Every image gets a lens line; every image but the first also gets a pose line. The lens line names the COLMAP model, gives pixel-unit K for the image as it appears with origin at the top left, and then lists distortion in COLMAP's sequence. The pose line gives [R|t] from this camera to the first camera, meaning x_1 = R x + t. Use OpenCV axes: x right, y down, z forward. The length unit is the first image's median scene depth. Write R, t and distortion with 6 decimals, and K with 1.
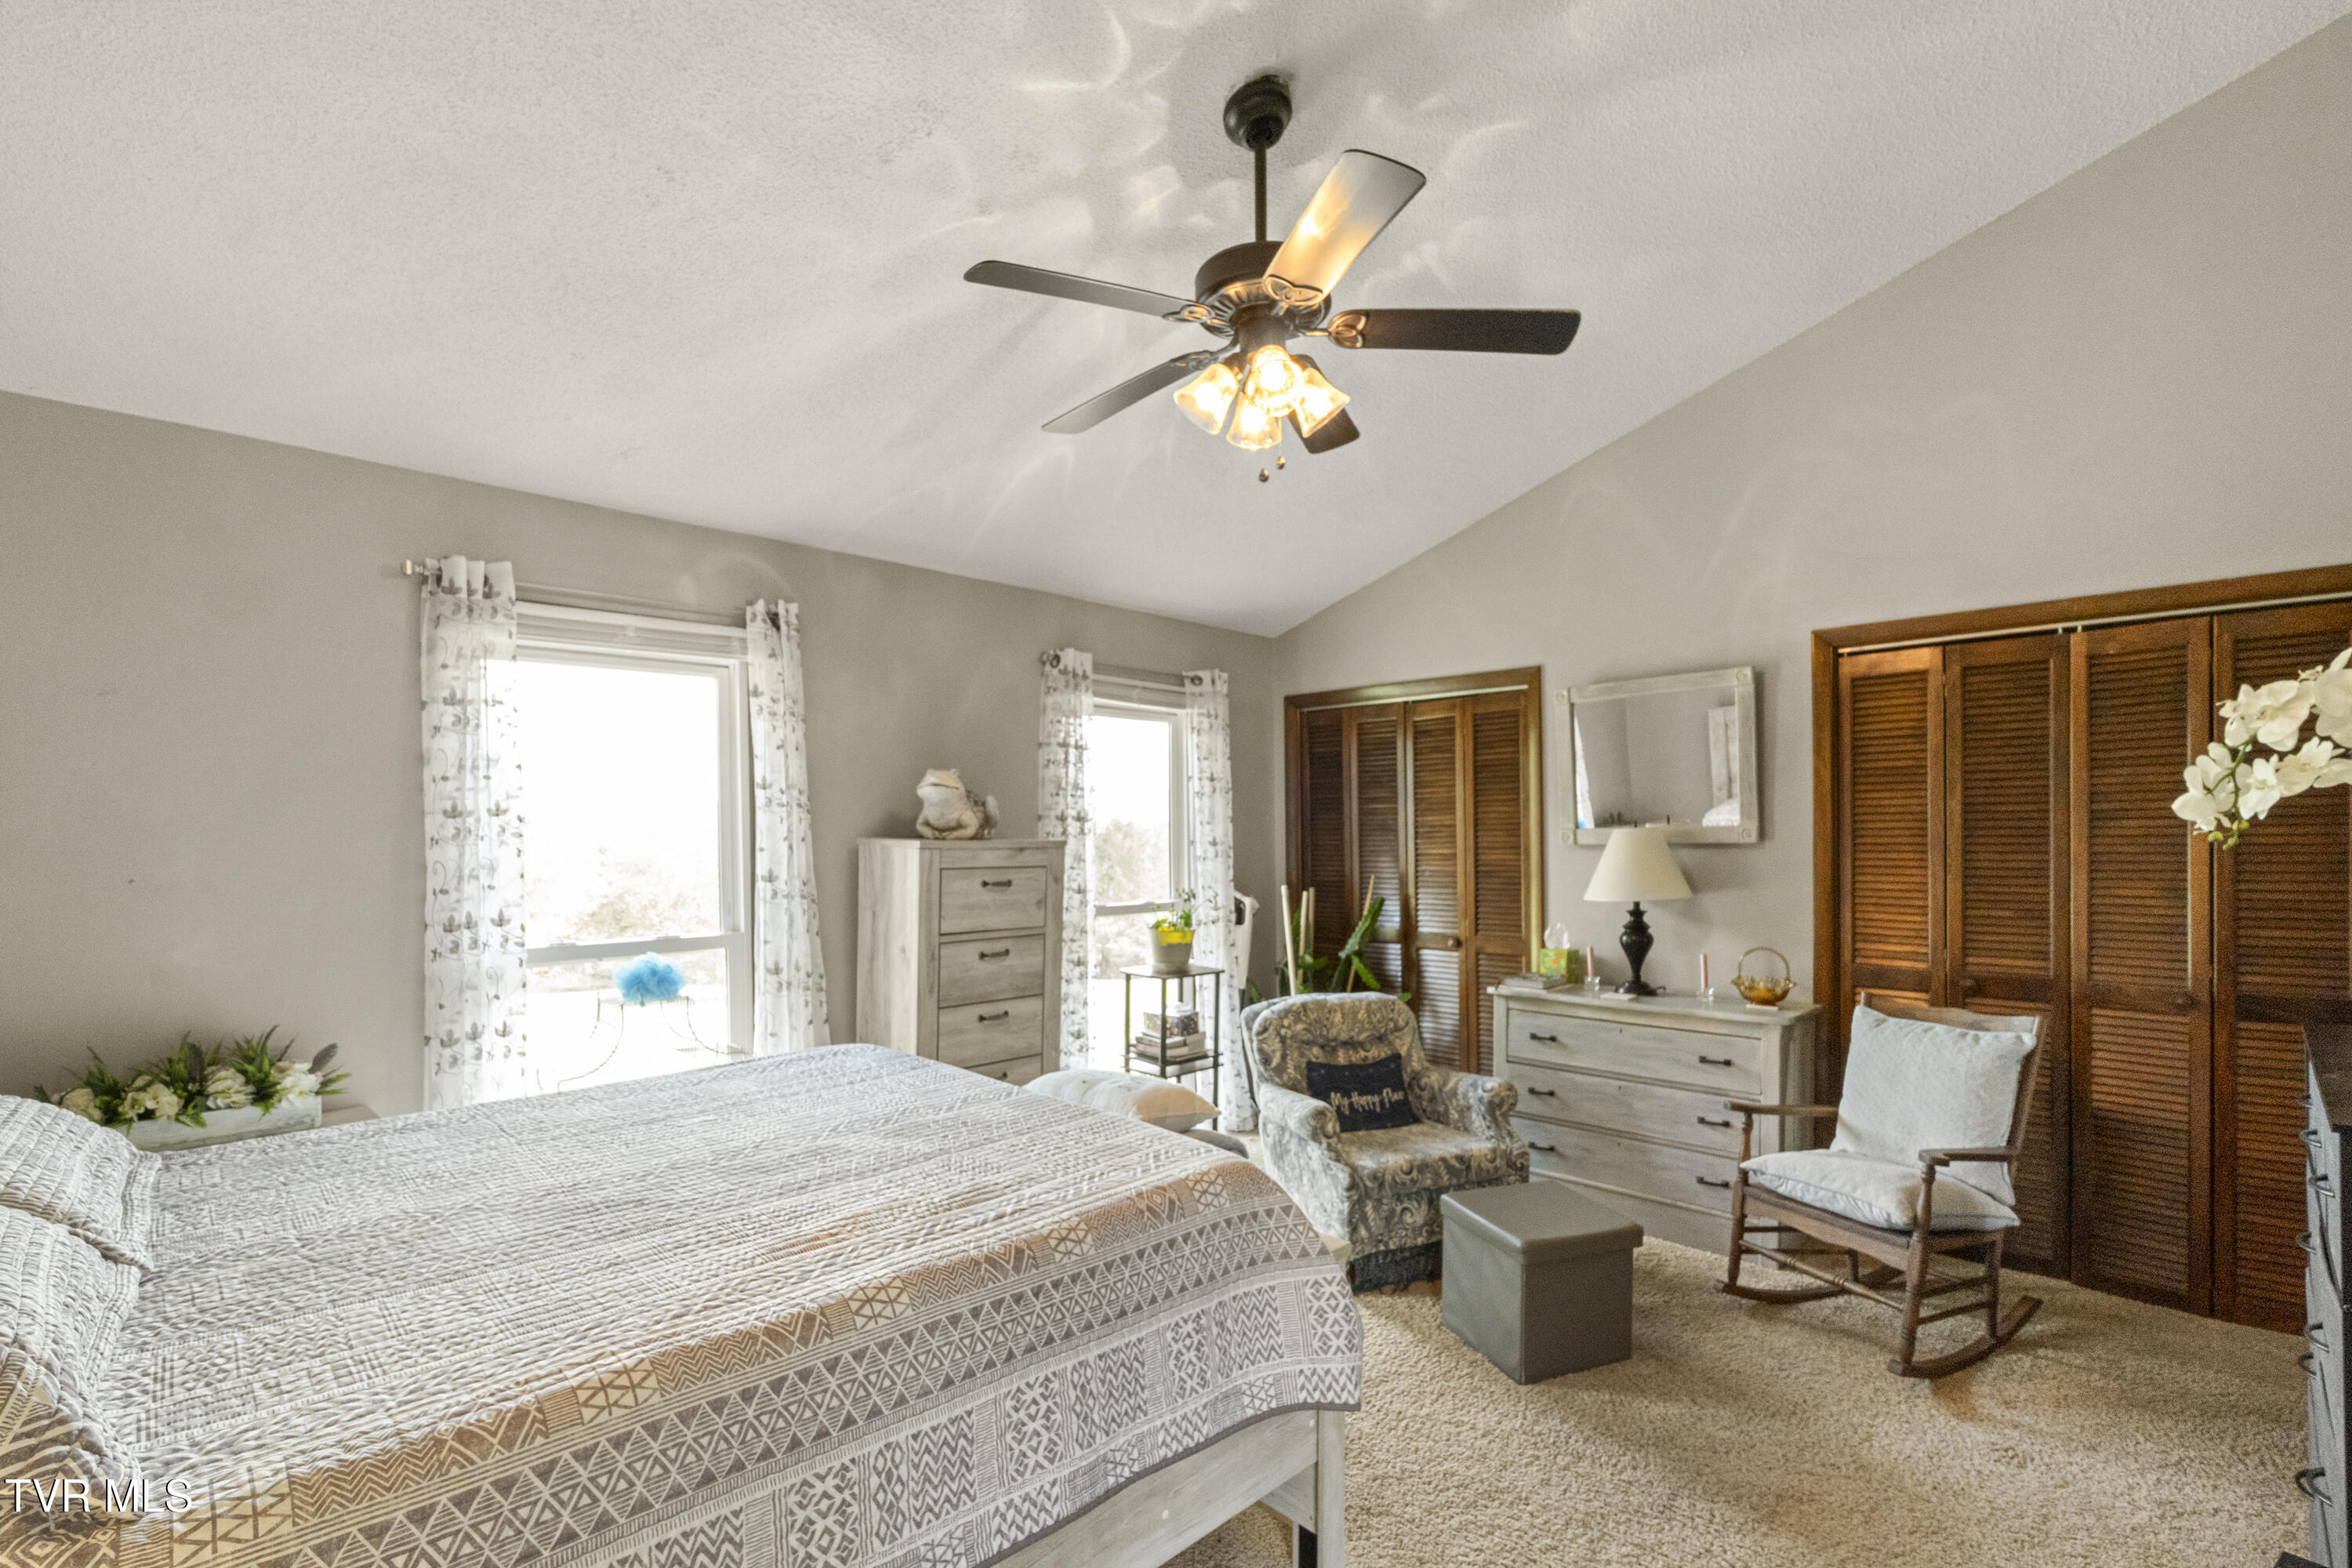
lens RADIAL K [[1034.1, 0, 1174.3], [0, 1034.1, 826.0], [0, 0, 1]] dist [-0.000501, -0.000009]
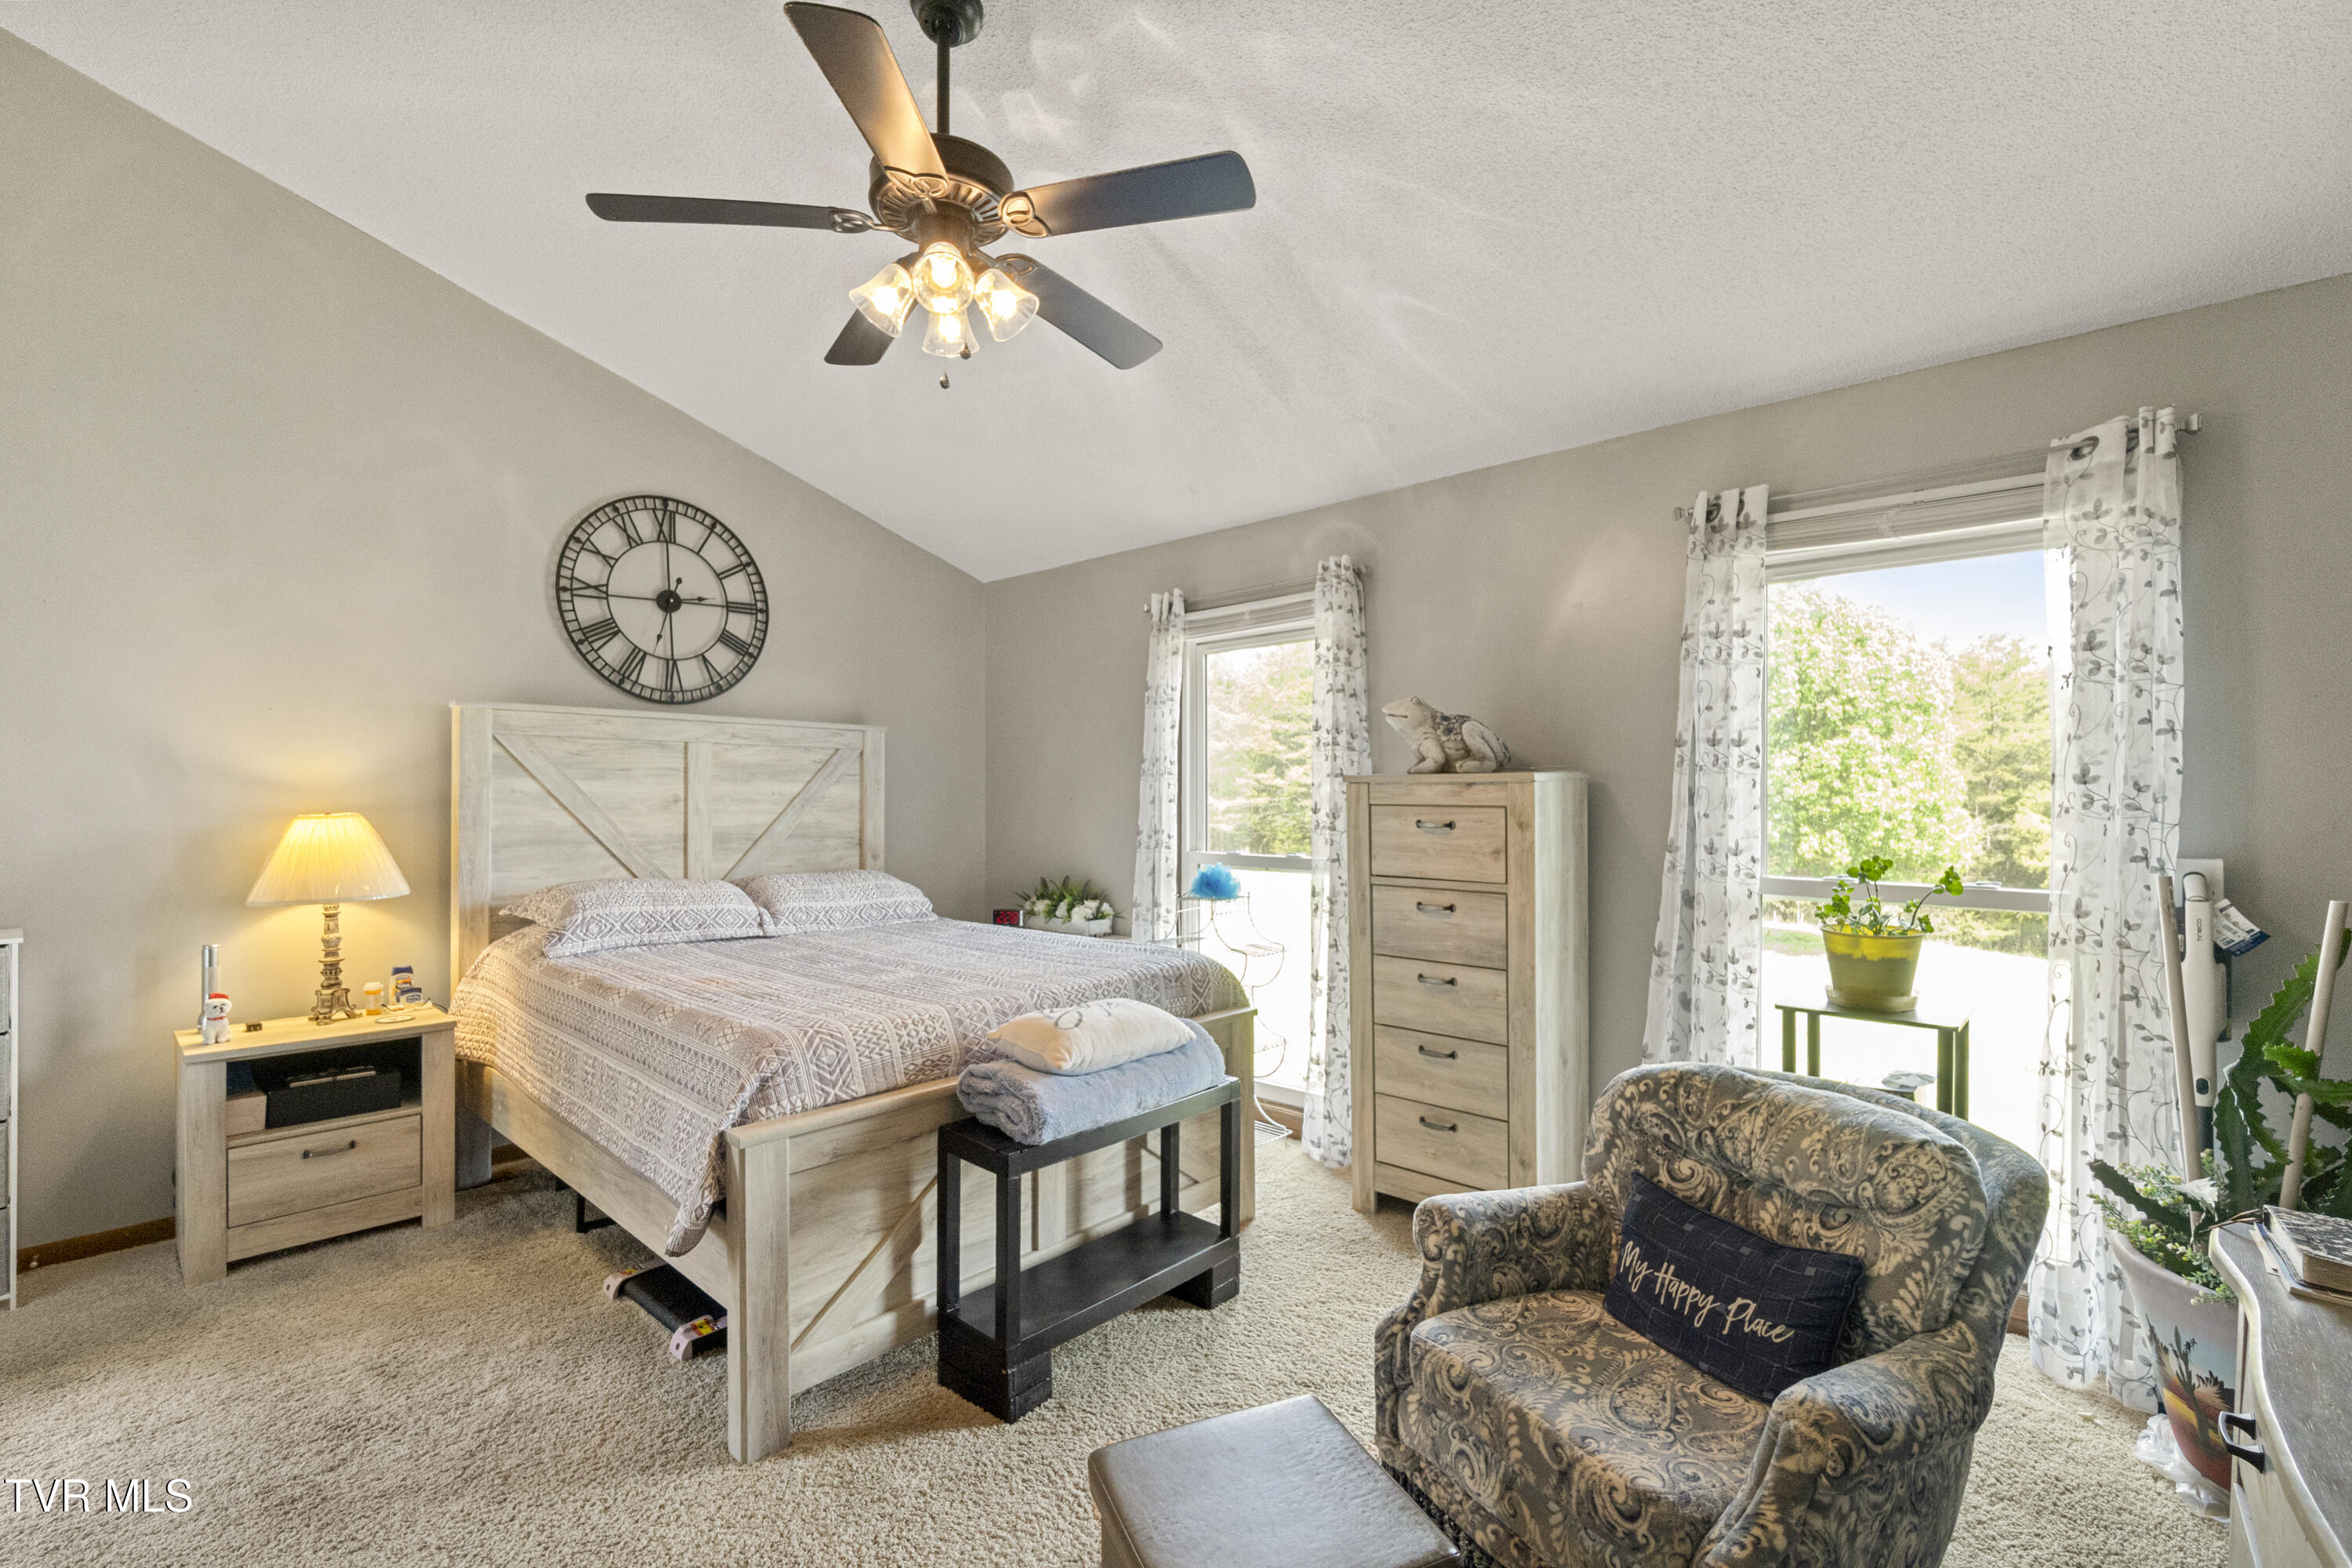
lens RADIAL K [[1024.4, 0, 1165.8], [0, 1024.4, 788.8], [0, 0, 1]] dist [-0.013077, 0.000731]
pose [[0.051396, -0.001018, -0.998678, 0.619960], [0.002973, 0.999995, -0.000867, 0.024882], [0.998674, -0.002925, 0.051399, 0.691224]]
